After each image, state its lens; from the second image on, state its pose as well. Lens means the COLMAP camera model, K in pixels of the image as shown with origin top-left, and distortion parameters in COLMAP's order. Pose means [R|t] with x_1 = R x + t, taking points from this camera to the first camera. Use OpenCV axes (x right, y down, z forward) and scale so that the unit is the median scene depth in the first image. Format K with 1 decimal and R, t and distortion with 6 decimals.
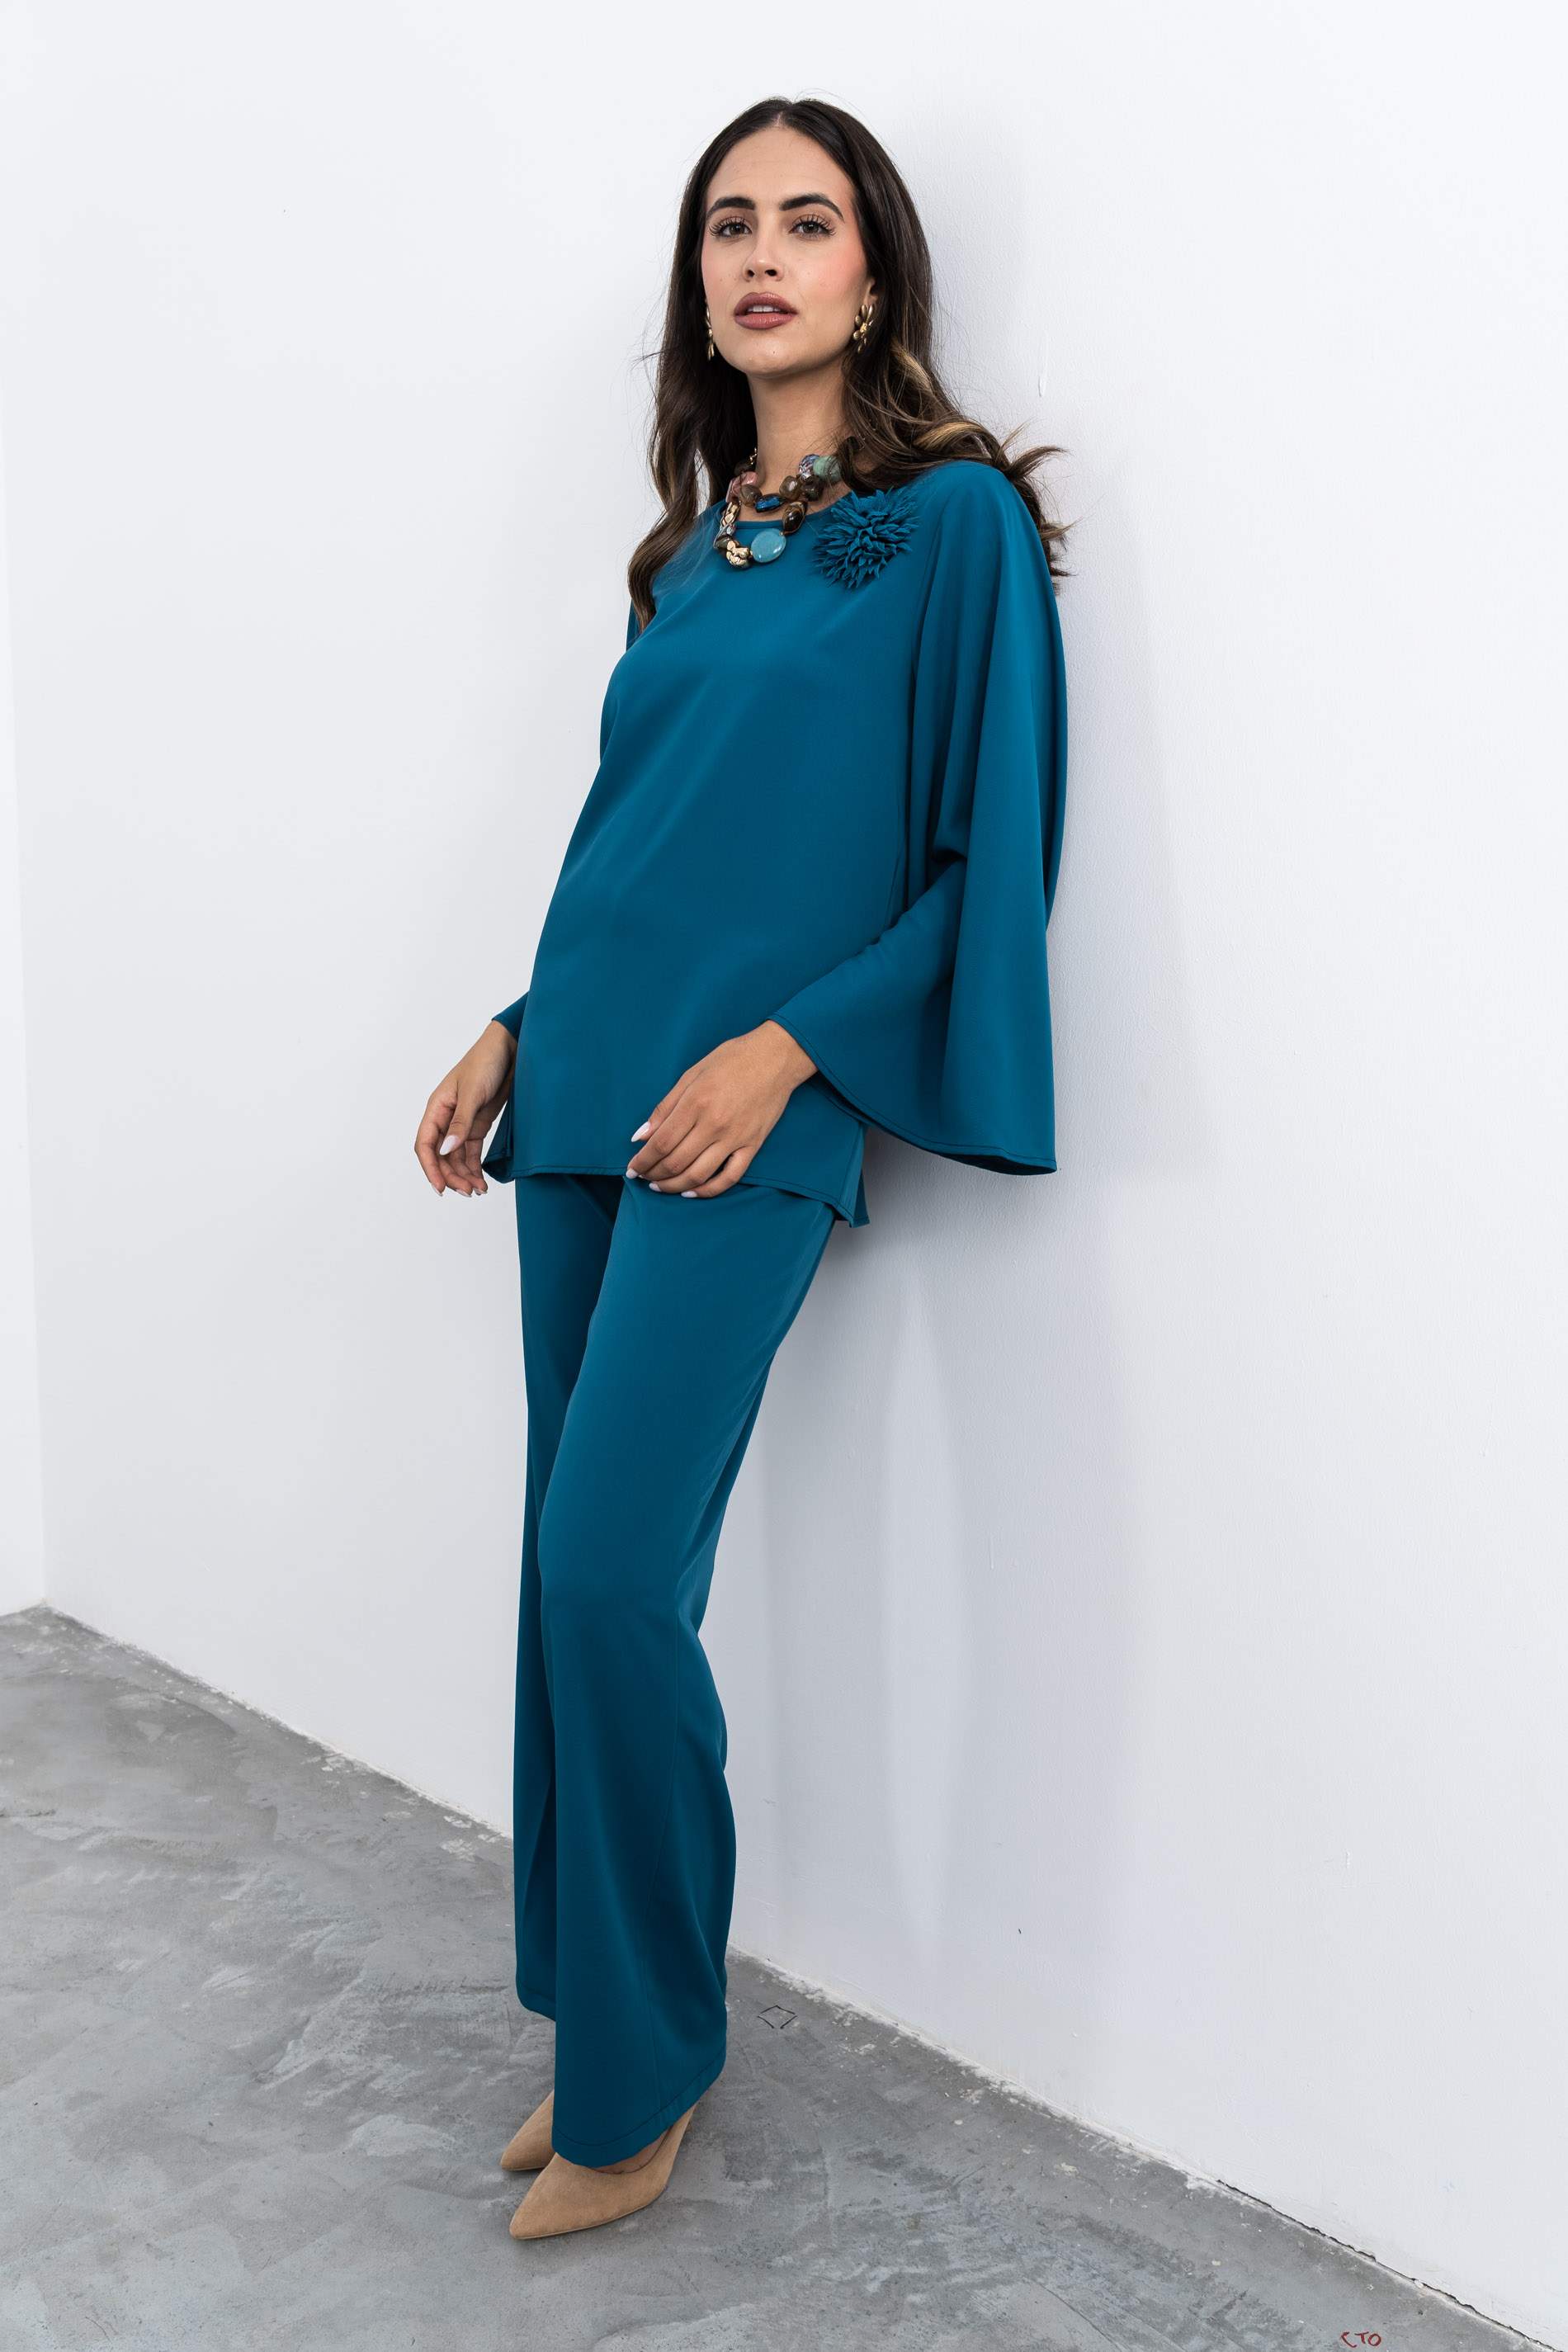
lens RADIAL K [[2044.8, 0, 781.5], [0, 2044.8, 1186.8], [0, 0, 1]] dist [-0.000459, -0.007589]
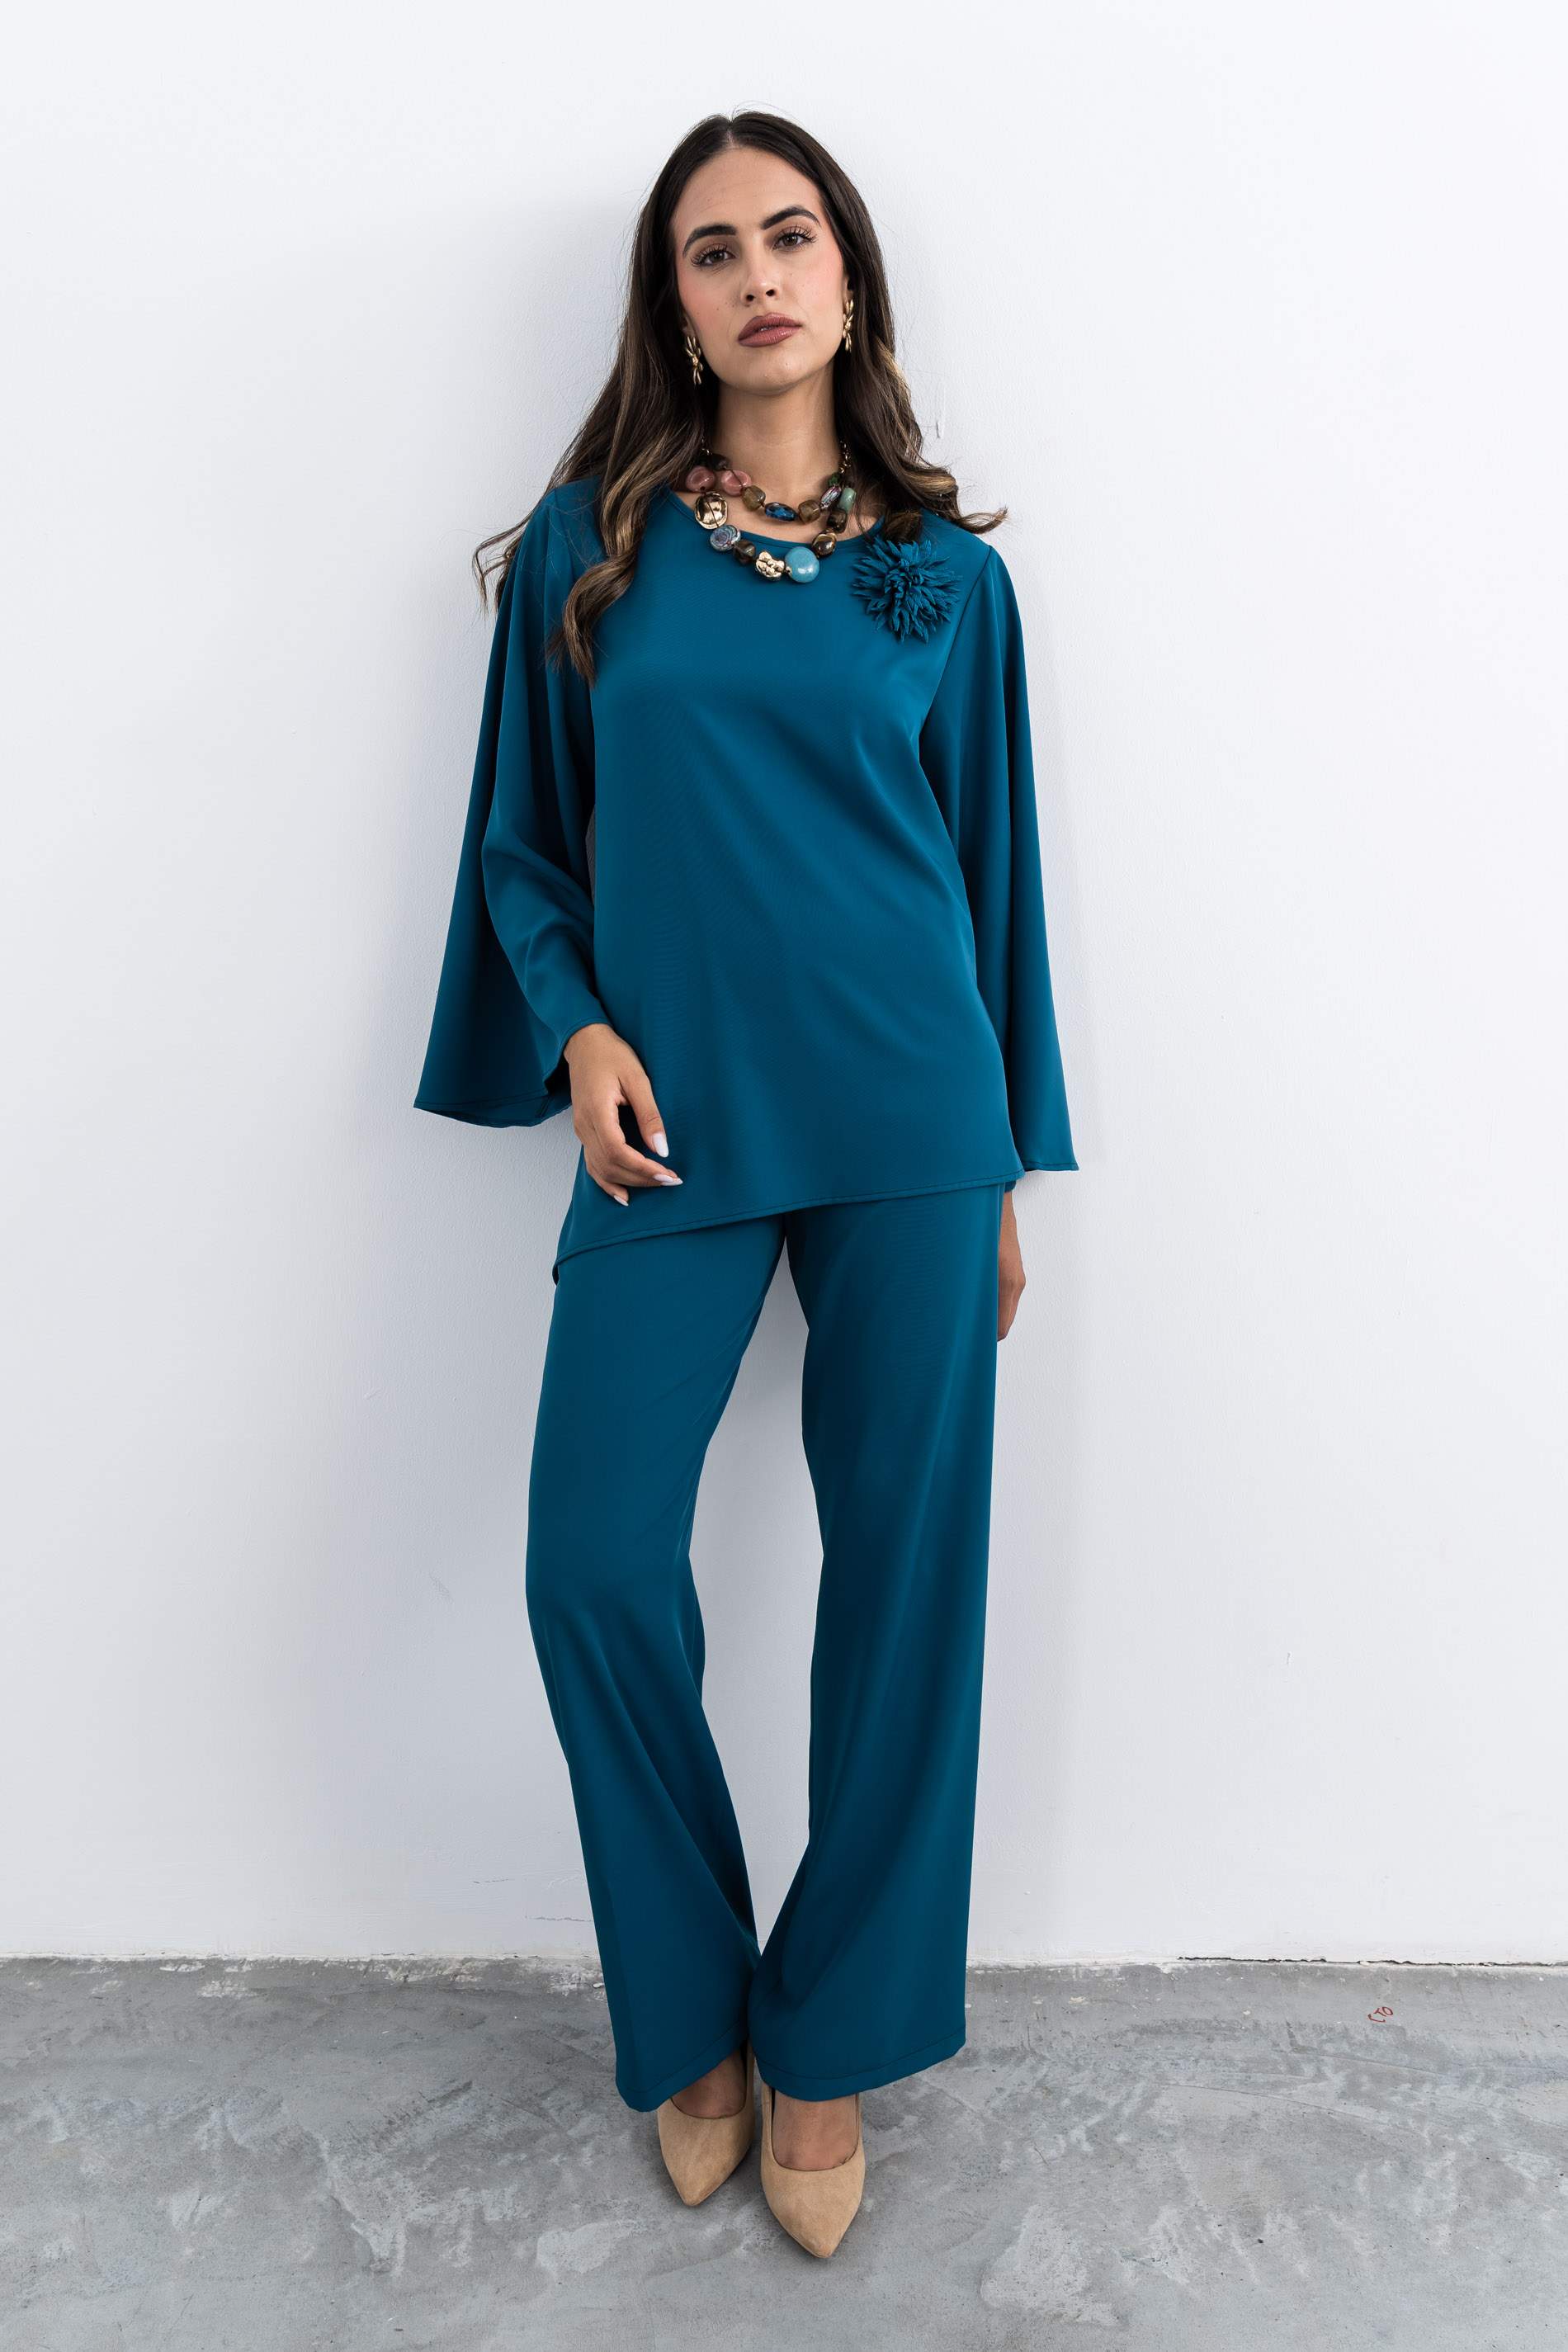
lens RADIAL K [[2071.3, 0, 784.9], [0, 2071.3, 1169.5], [0, 0, 1]] dist [-0.002207, 0.003578]
pose [[0.781172, -0.147278, 0.606695, -0.645151], [0.133026, 0.988726, 0.068735, -0.081105], [-0.609978, 0.027012, 0.791957, 0.181713]]
